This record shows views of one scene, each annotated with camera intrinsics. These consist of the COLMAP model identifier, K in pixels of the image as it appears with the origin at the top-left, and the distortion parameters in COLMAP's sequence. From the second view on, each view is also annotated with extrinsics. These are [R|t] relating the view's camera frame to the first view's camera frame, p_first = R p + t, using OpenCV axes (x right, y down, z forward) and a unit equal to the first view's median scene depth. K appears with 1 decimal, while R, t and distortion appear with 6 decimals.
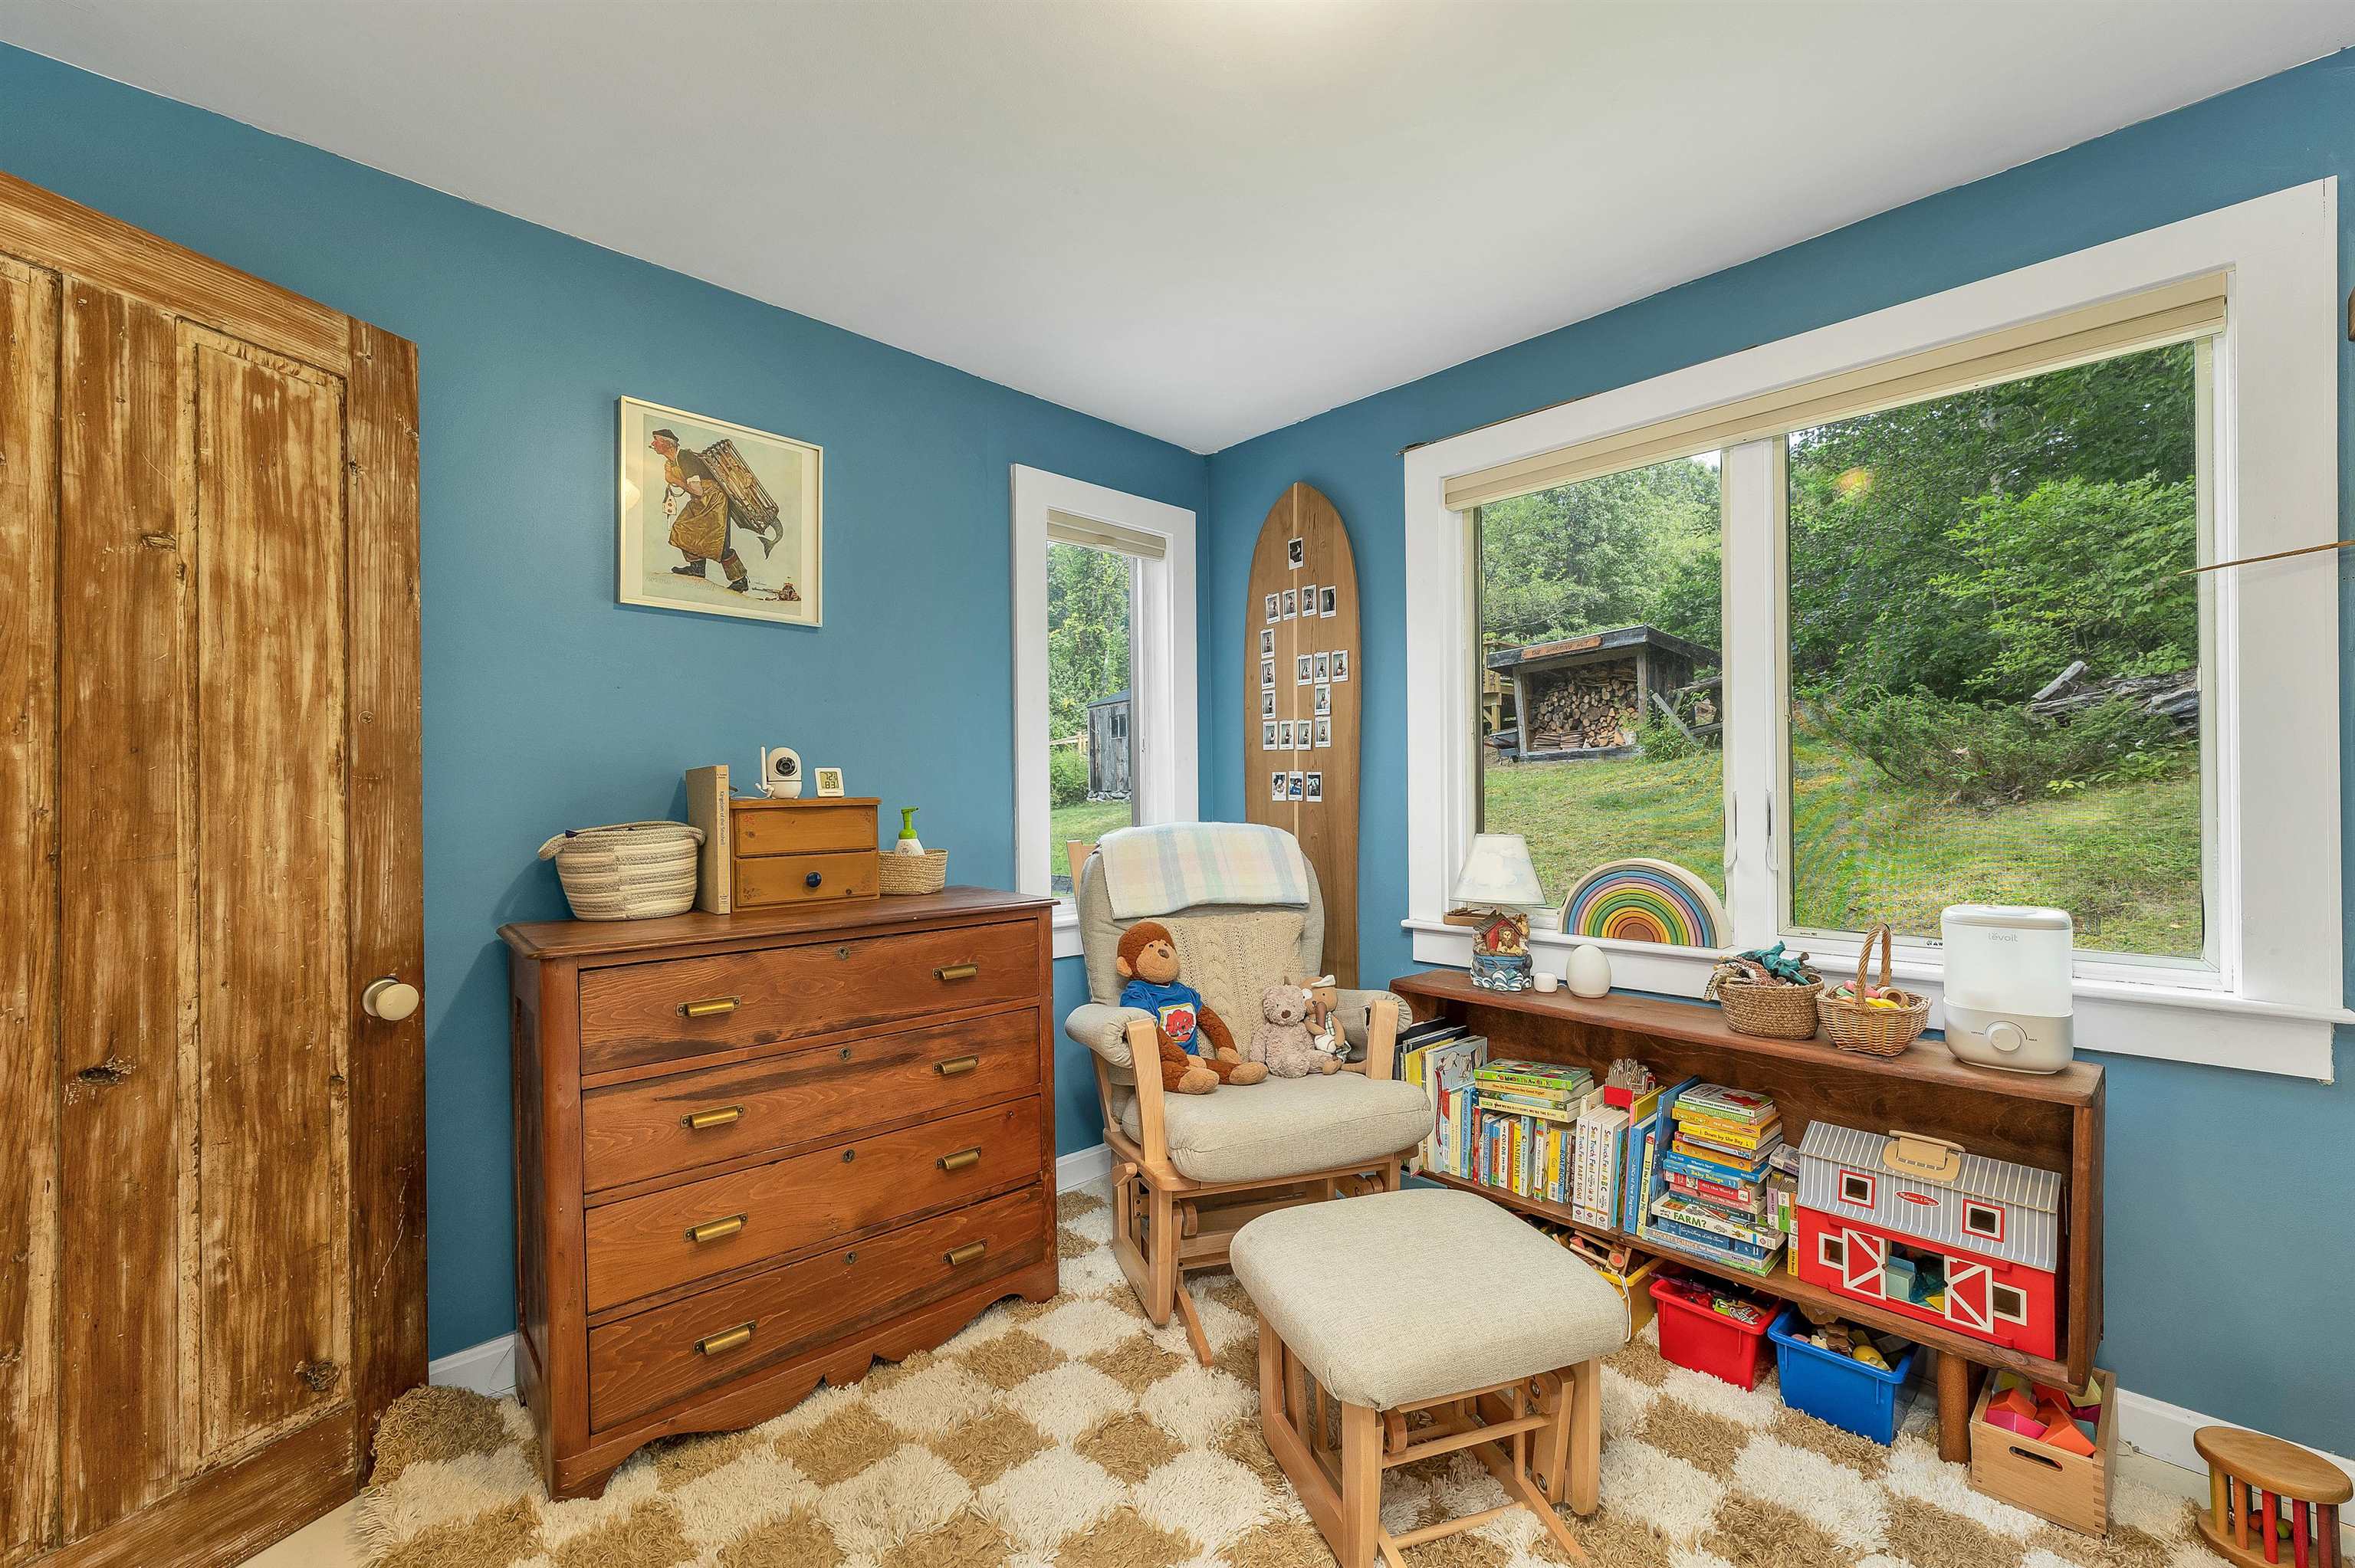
lens RADIAL K [[959.4, 0, 1161.0], [0, 959.4, 791.0], [0, 0, 1]] dist [0.000133, -0.000252]
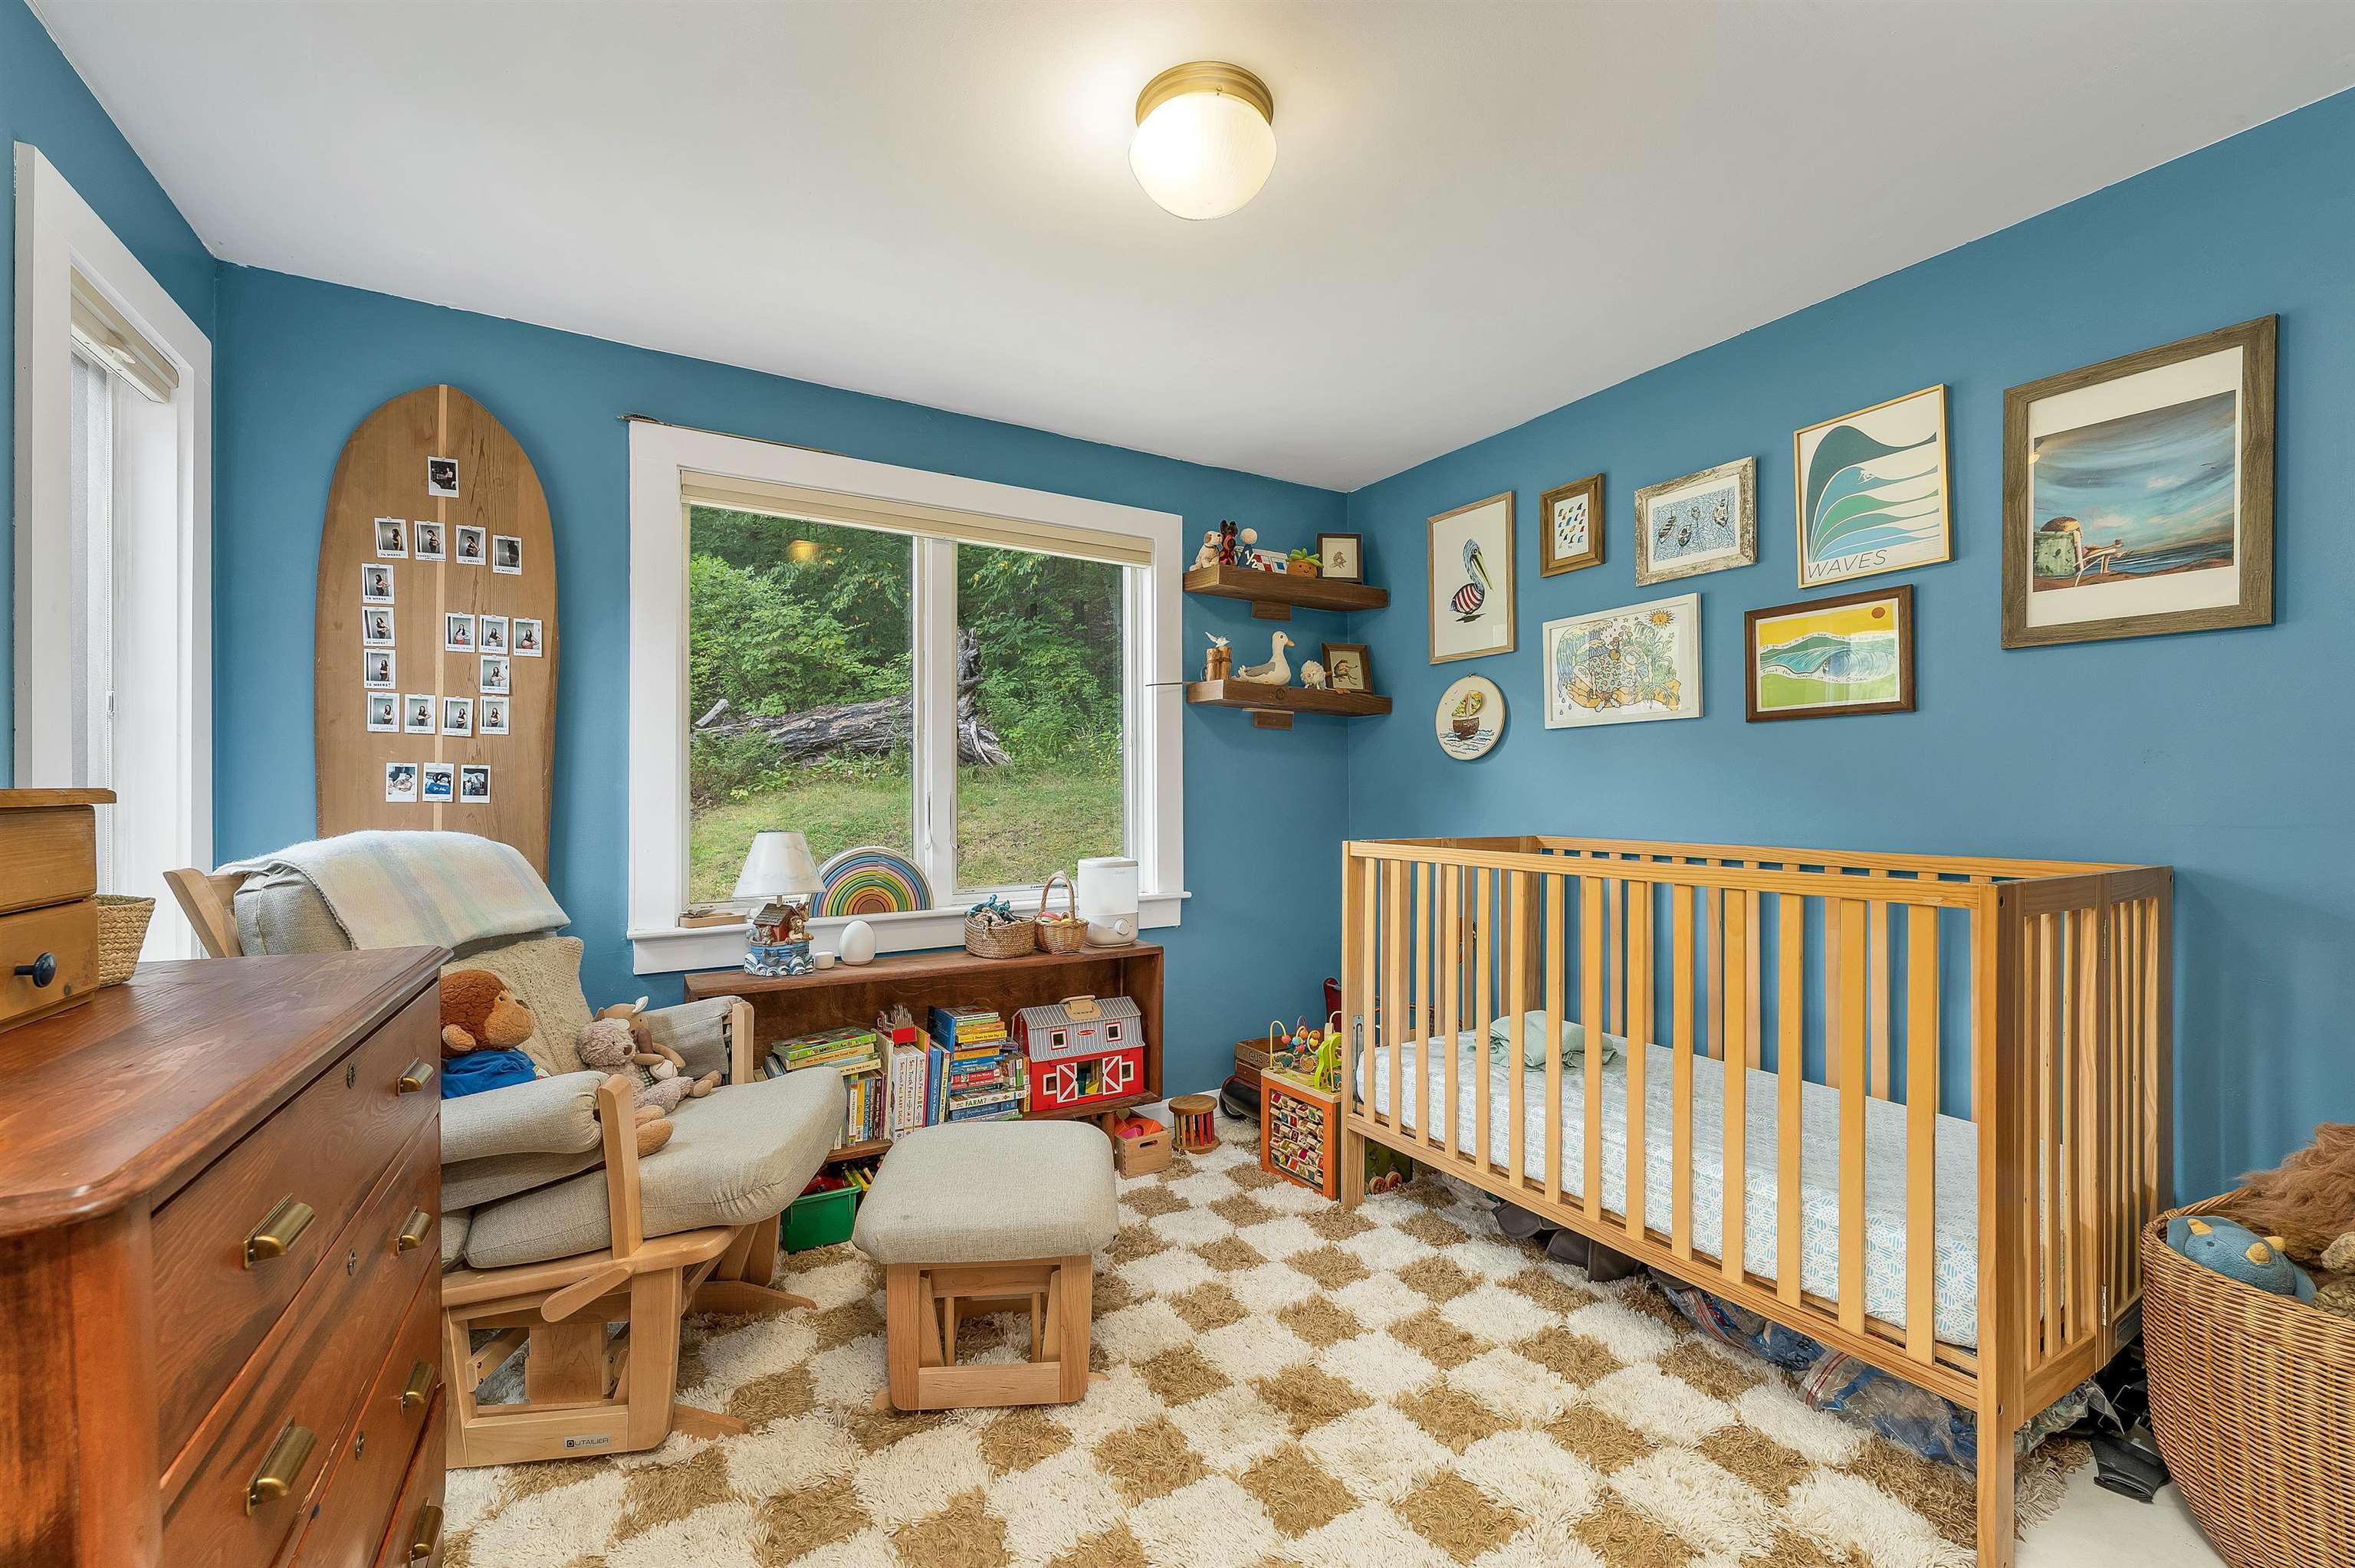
lens RADIAL K [[987.8, 0, 1160.1], [0, 987.8, 787.8], [0, 0, 1]] dist [-0.000022, -0.000069]
pose [[0.217149, 0.013445, 0.976046, -0.547358], [-0.000230, 0.999906, -0.013722, 0.010488], [-0.976138, 0.002755, 0.217132, 0.303536]]
